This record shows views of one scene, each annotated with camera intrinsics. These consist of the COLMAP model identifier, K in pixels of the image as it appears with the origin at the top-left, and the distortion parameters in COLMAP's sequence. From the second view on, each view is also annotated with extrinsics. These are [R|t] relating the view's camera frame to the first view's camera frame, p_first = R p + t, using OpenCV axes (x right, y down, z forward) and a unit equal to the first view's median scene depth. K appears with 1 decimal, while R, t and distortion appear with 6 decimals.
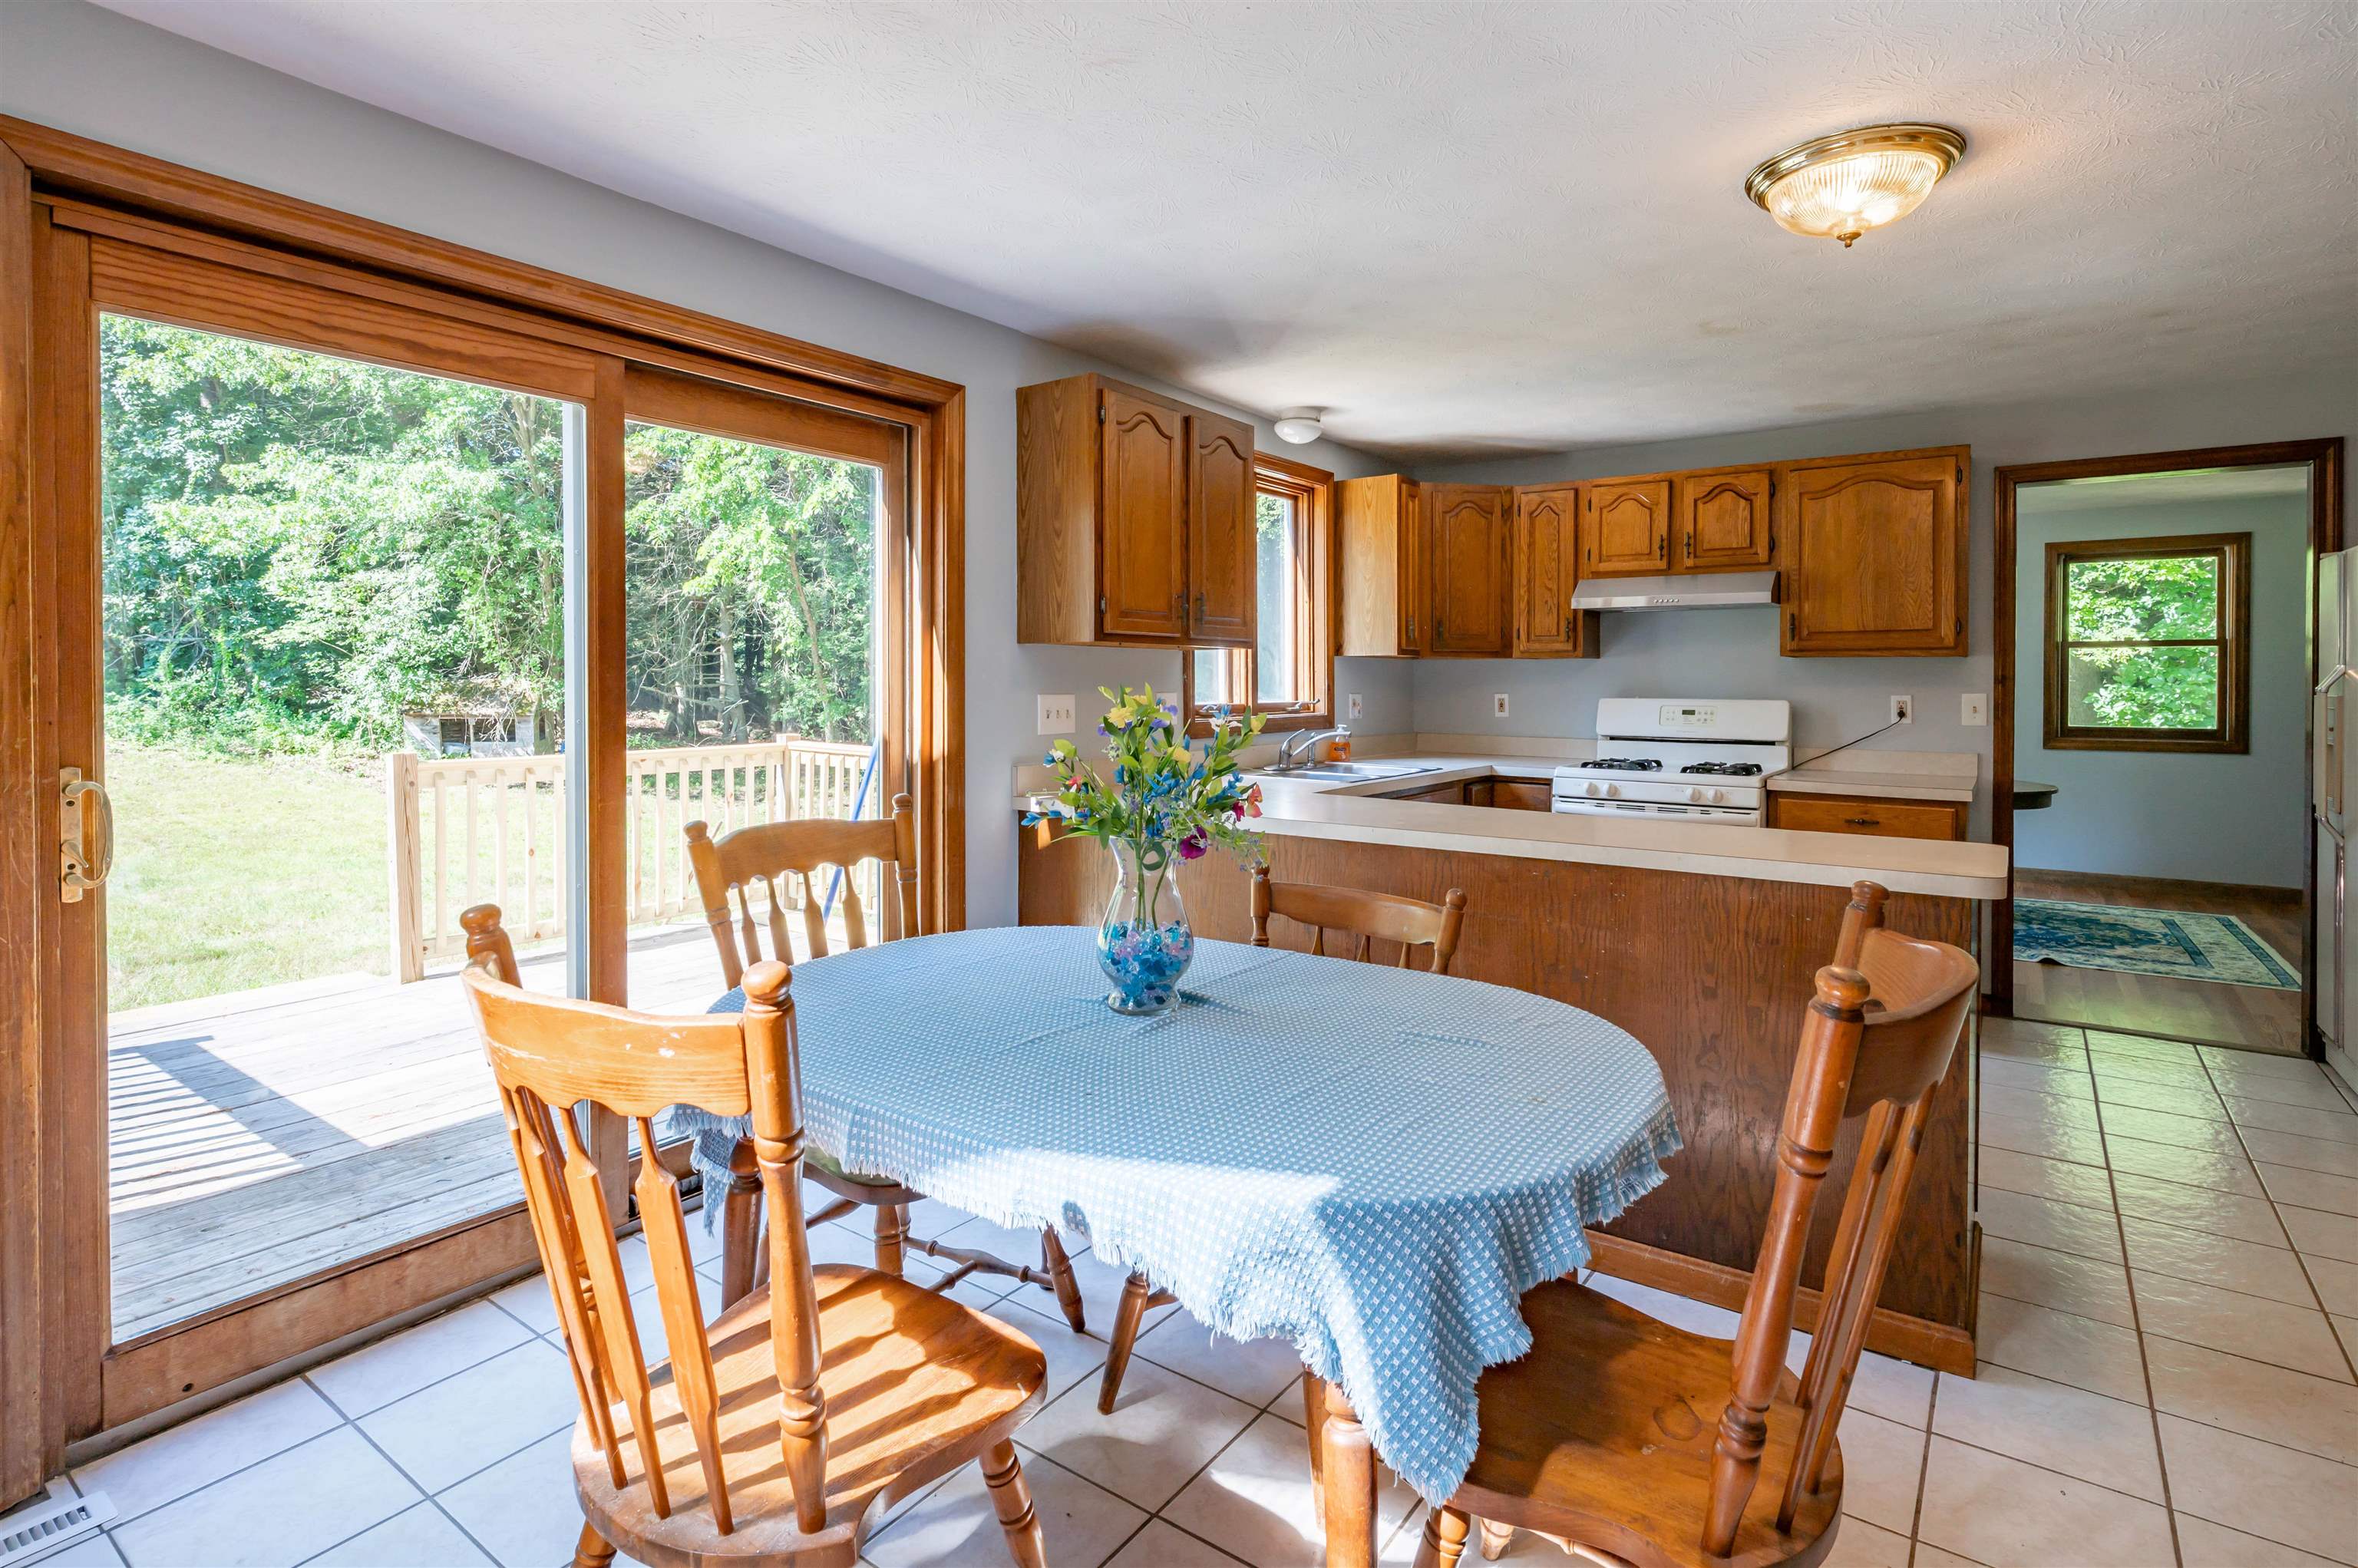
lens RADIAL K [[1146.9, 0, 1201.9], [0, 1146.9, 710.0], [0, 0, 1]] dist [-0.002113, -0.000994]
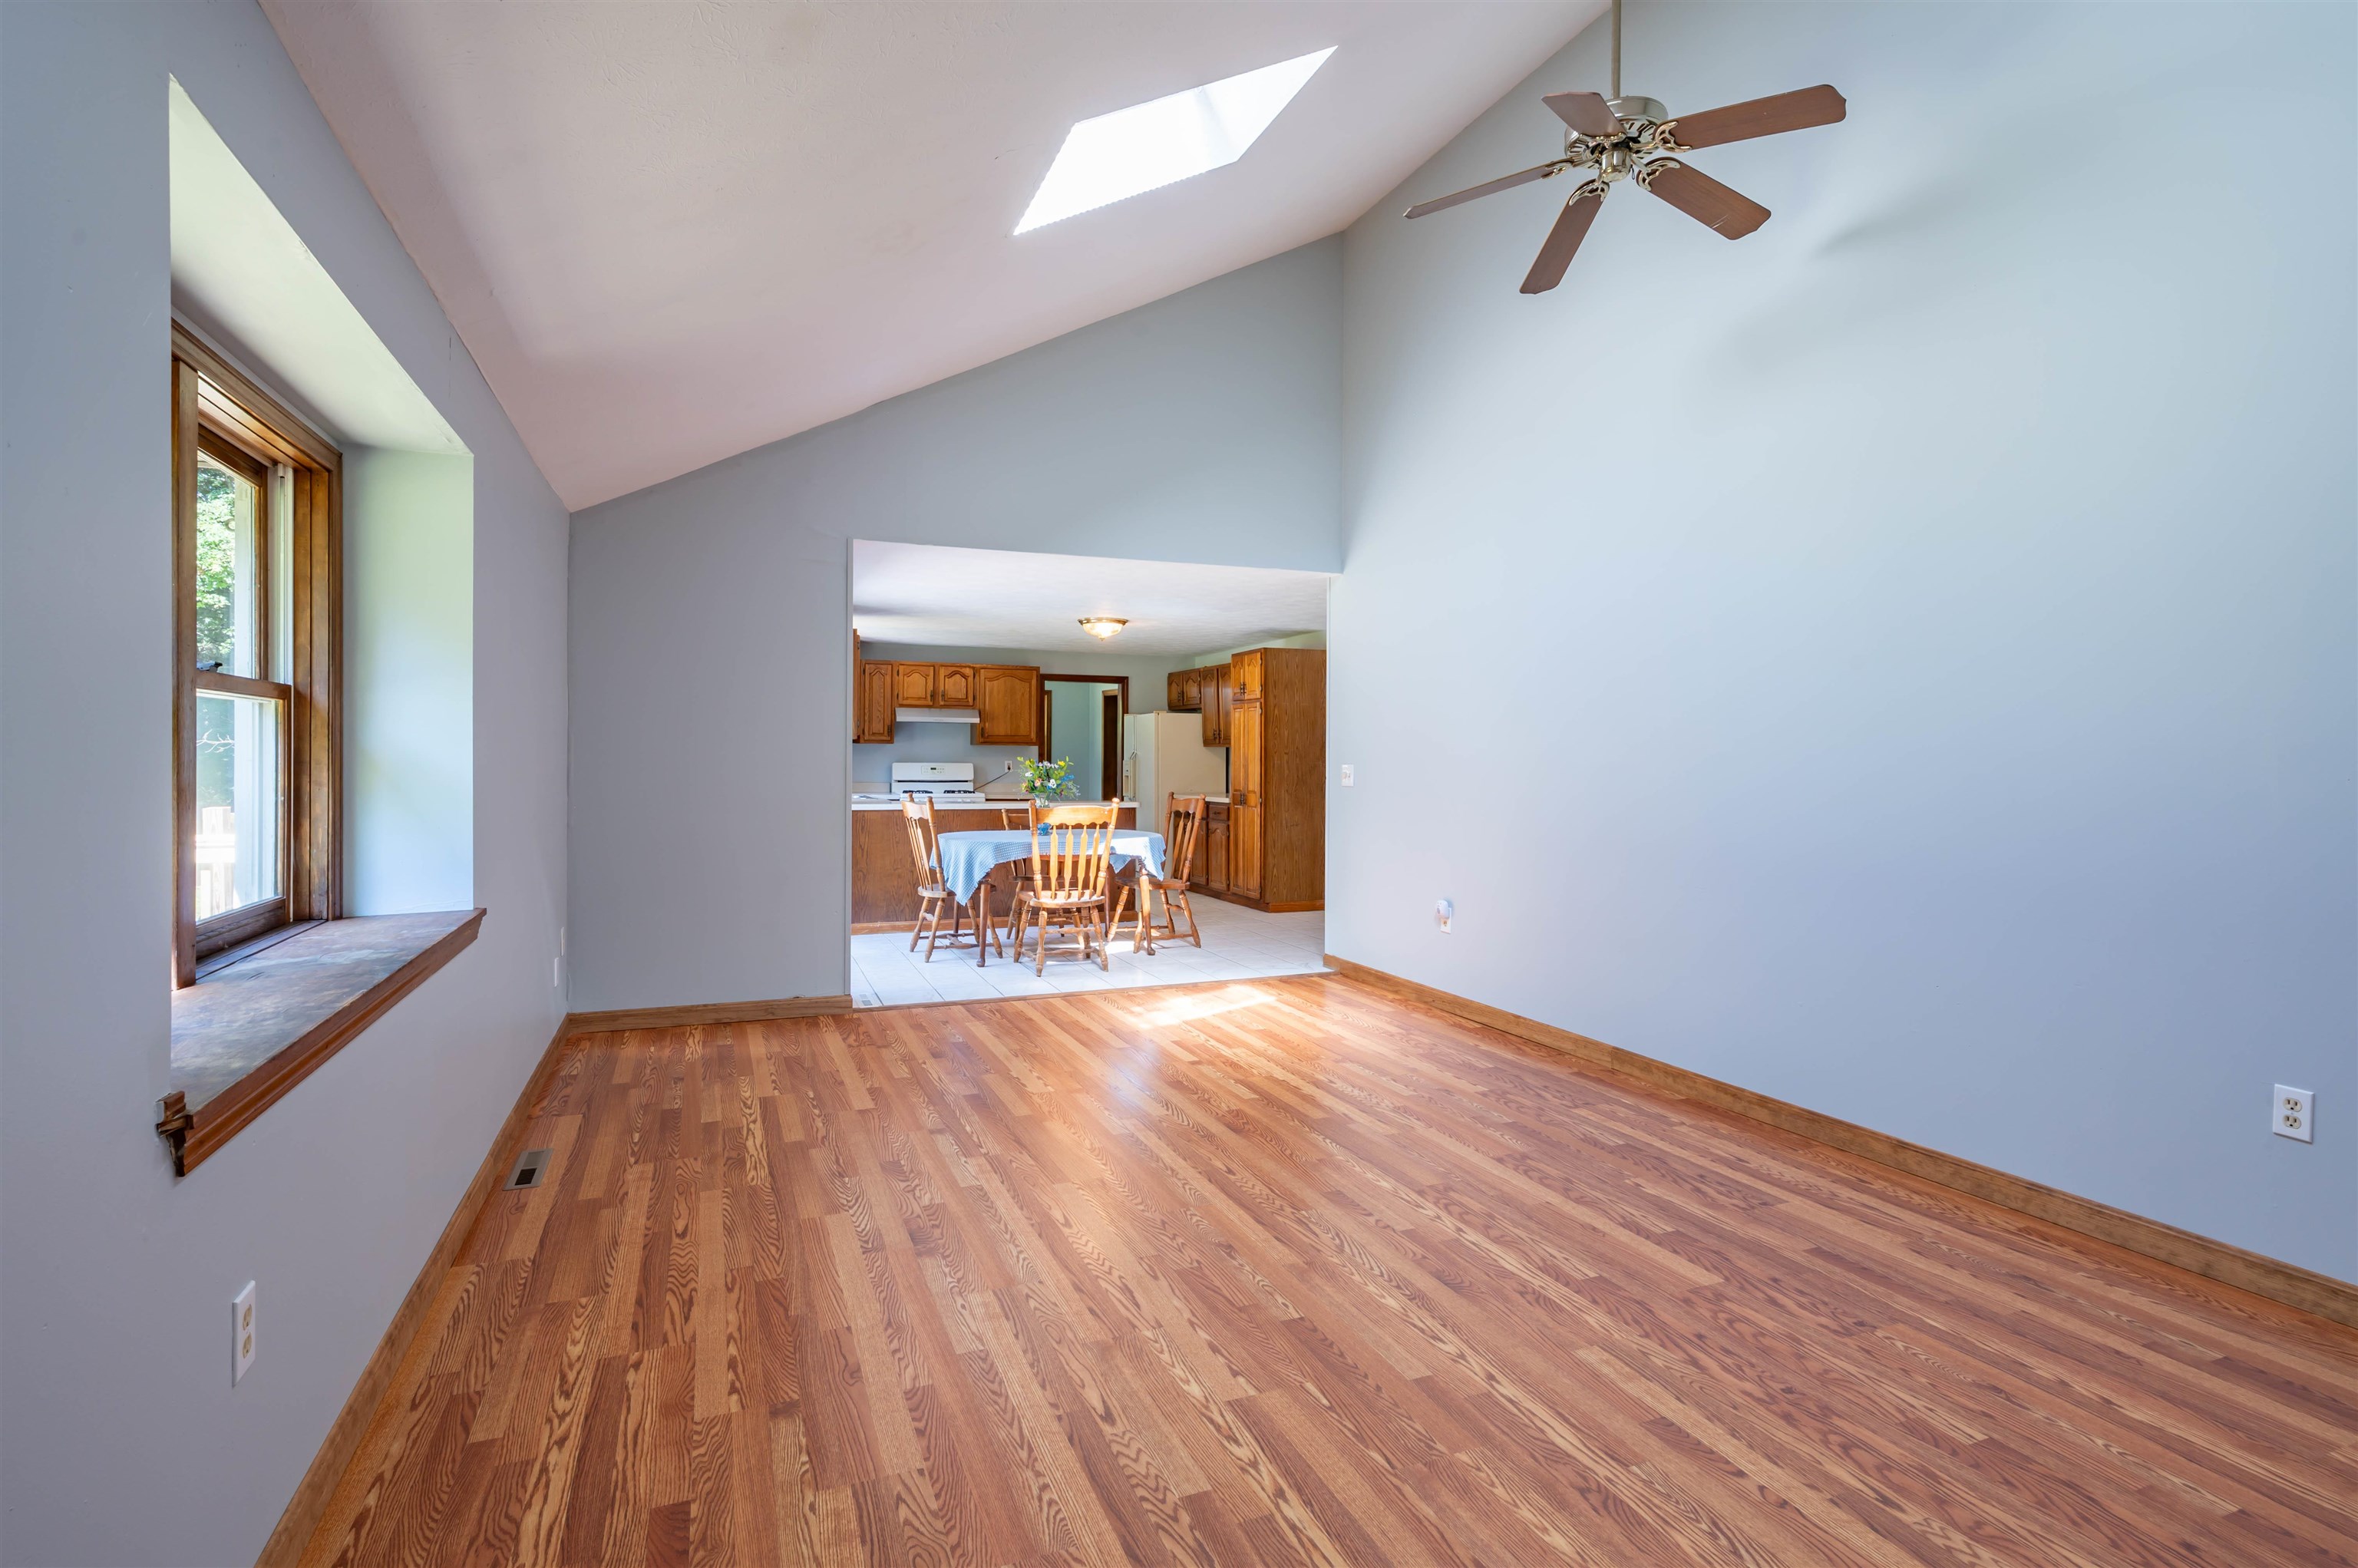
lens RADIAL K [[1146.9, 0, 1162.9], [0, 1146.9, 728.9], [0, 0, 1]] dist [-0.002113, -0.000994]
pose [[0.544666, 0.009712, 0.838597, -1.256717], [0.019596, 0.999513, -0.024304, -0.013672], [-0.838424, 0.029671, 0.544210, -0.612987]]
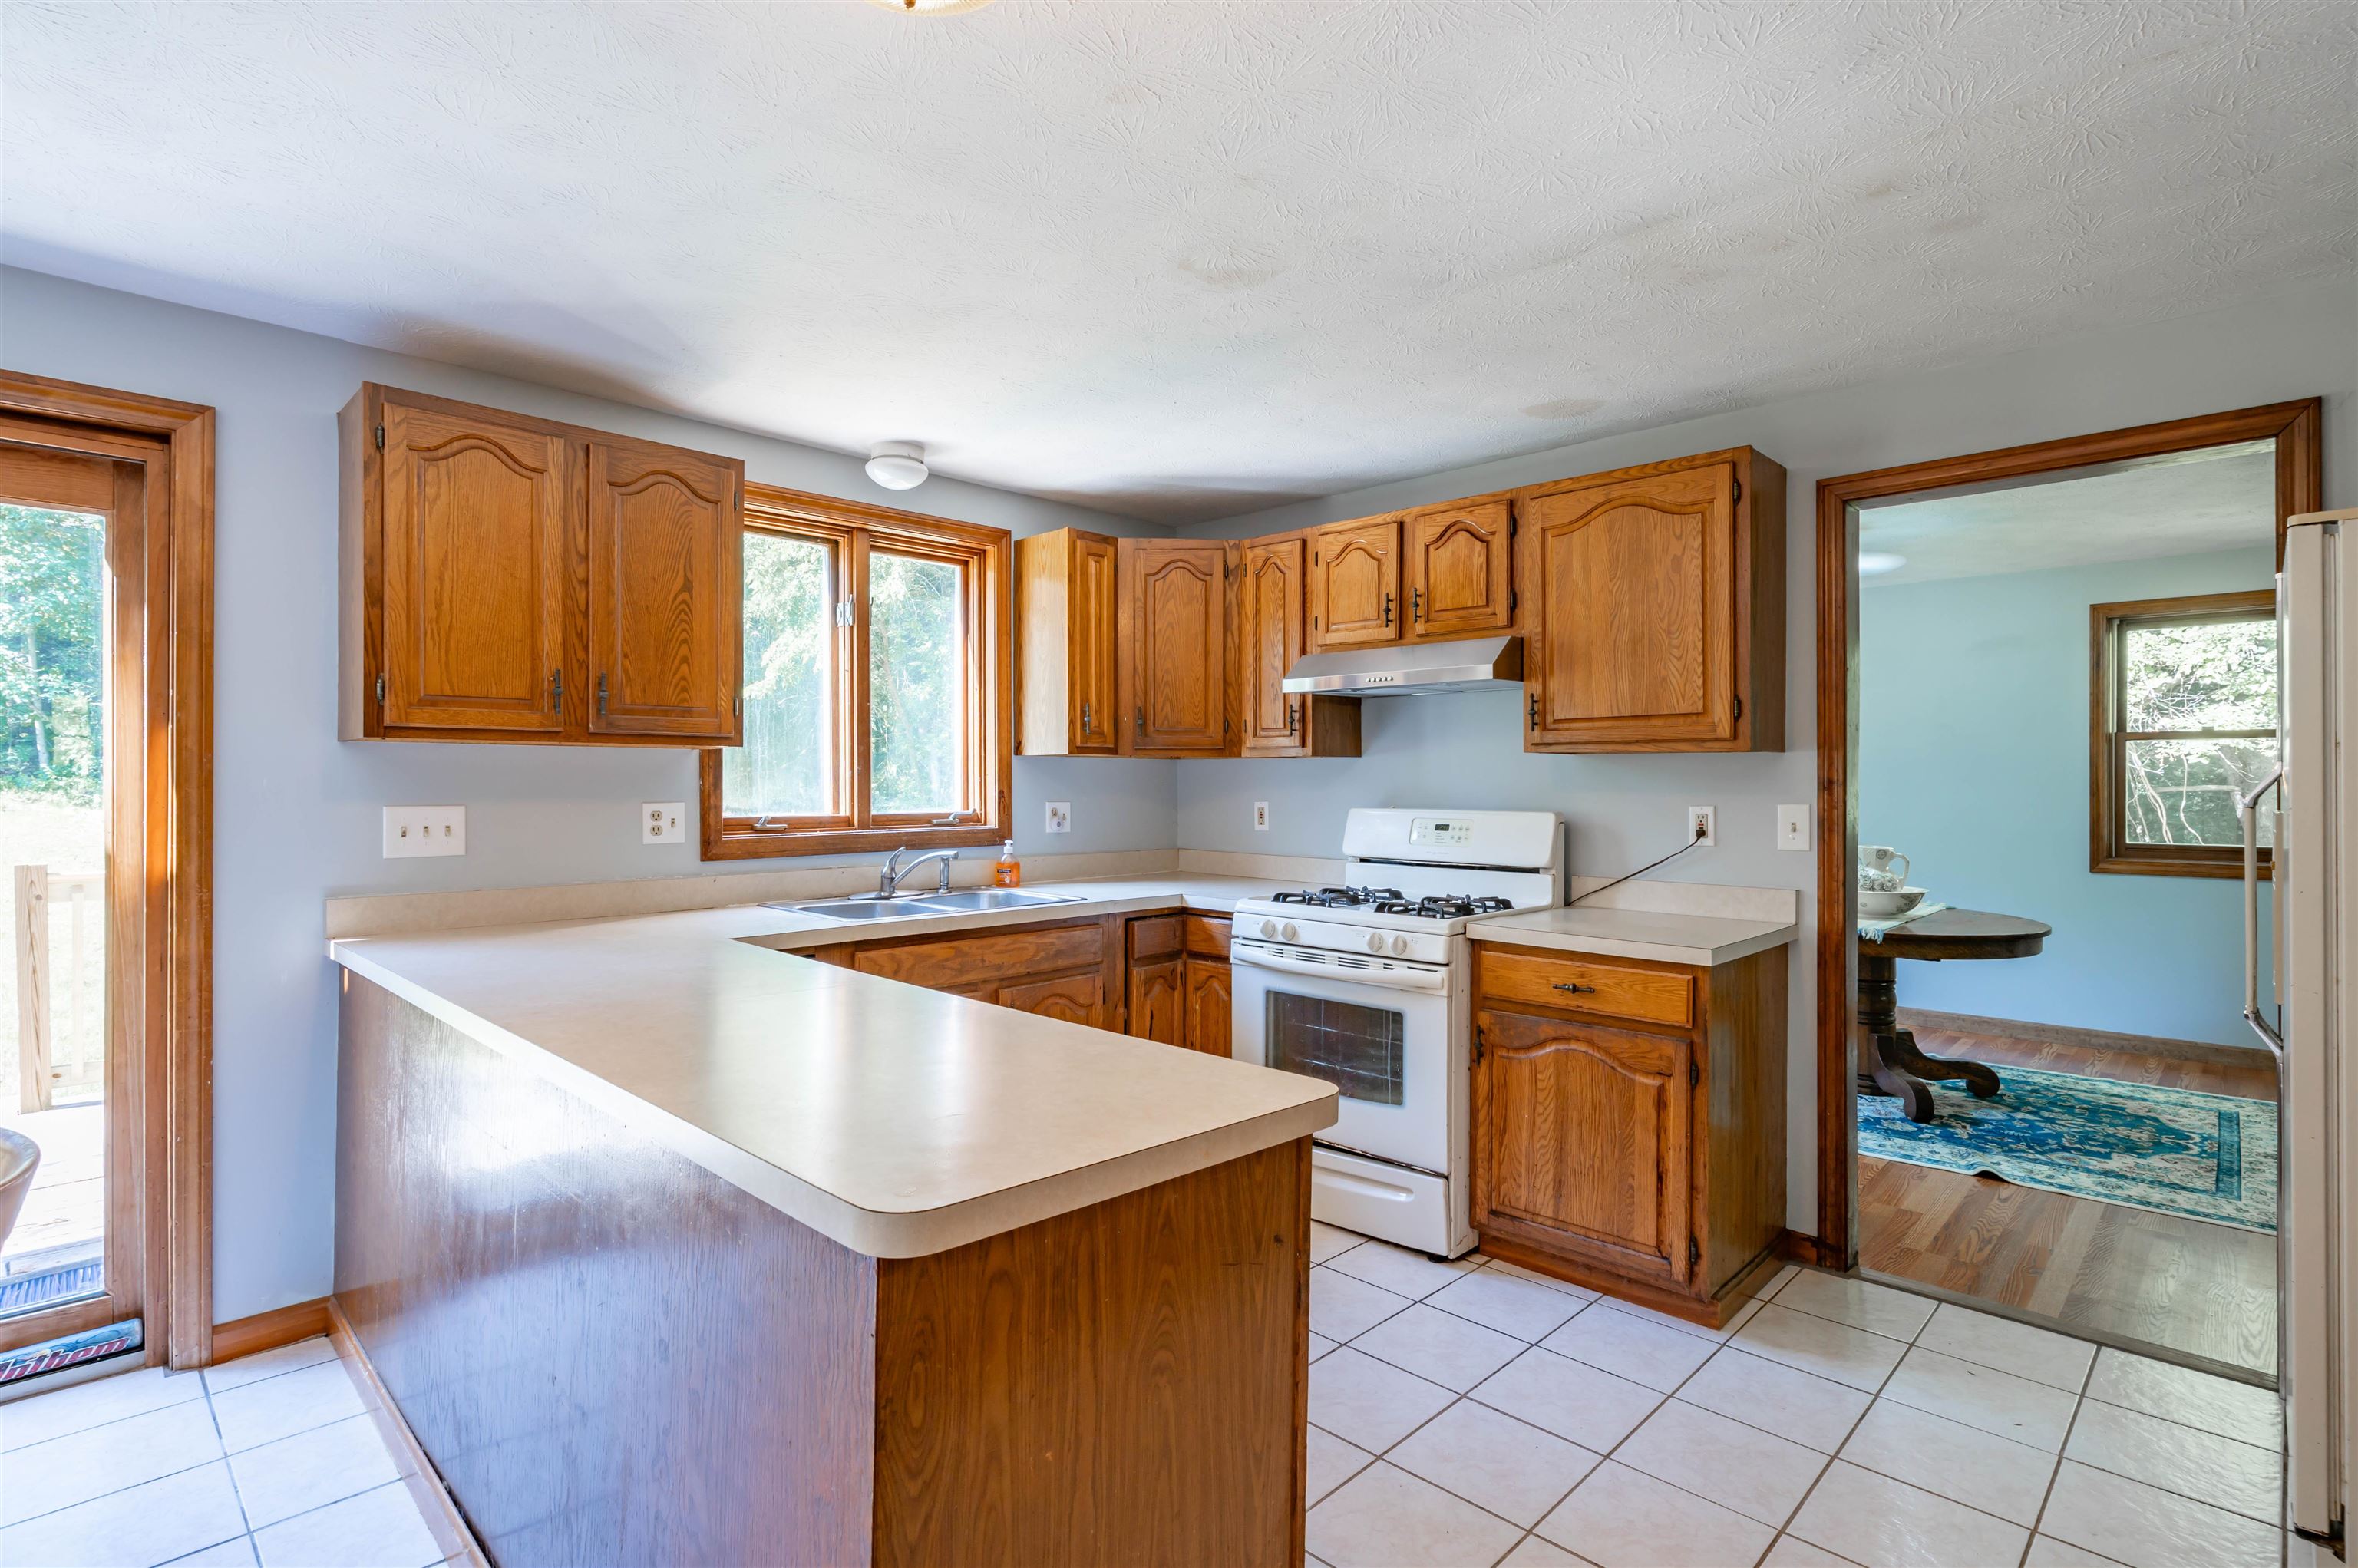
lens RADIAL K [[1146.9, 0, 1174.1], [0, 1146.9, 796.9], [0, 0, 1]] dist [-0.002113, -0.000994]
pose [[0.988638, 0.000548, -0.150318, 0.380005], [-0.002413, 0.999922, -0.012229, -0.008793], [0.150299, 0.012453, 0.988562, 0.234364]]
